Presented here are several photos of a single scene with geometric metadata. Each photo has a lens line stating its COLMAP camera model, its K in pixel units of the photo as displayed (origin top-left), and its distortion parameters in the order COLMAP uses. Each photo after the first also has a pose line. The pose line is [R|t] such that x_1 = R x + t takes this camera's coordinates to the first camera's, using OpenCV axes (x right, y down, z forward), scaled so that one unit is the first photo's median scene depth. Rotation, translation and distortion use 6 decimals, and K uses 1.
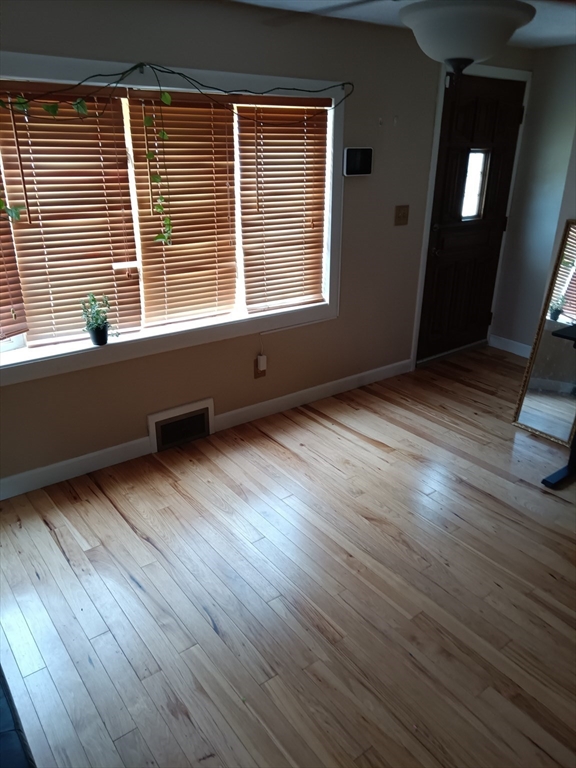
lens RADIAL K [[570.1, 0, 286.1], [0, 570.1, 387.0], [0, 0, 1]] dist [0.039985, -0.036391]
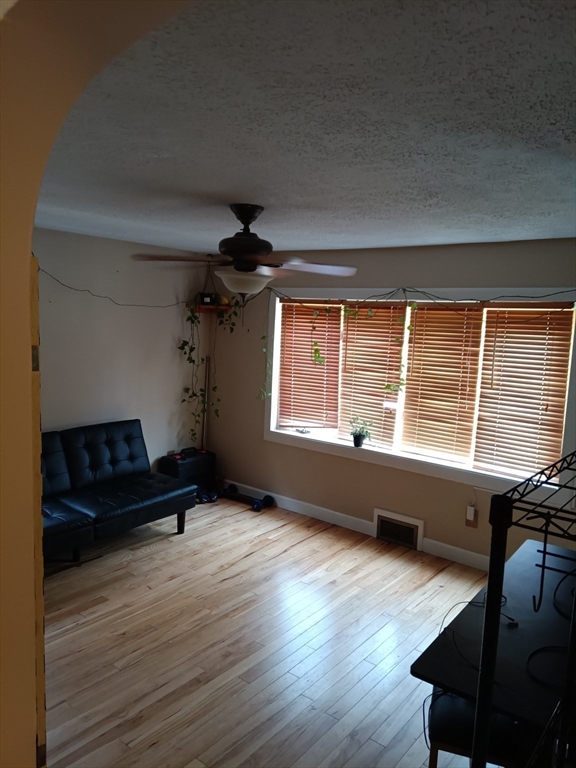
lens RADIAL K [[570.1, 0, 285.0], [0, 570.1, 381.2], [0, 0, 1]] dist [0.039985, -0.036391]
pose [[0.243369, 0.105395, -0.964190, 1.055413], [-0.416765, 0.908996, -0.005833, -0.135608], [0.875830, 0.403260, 0.265147, 0.303730]]
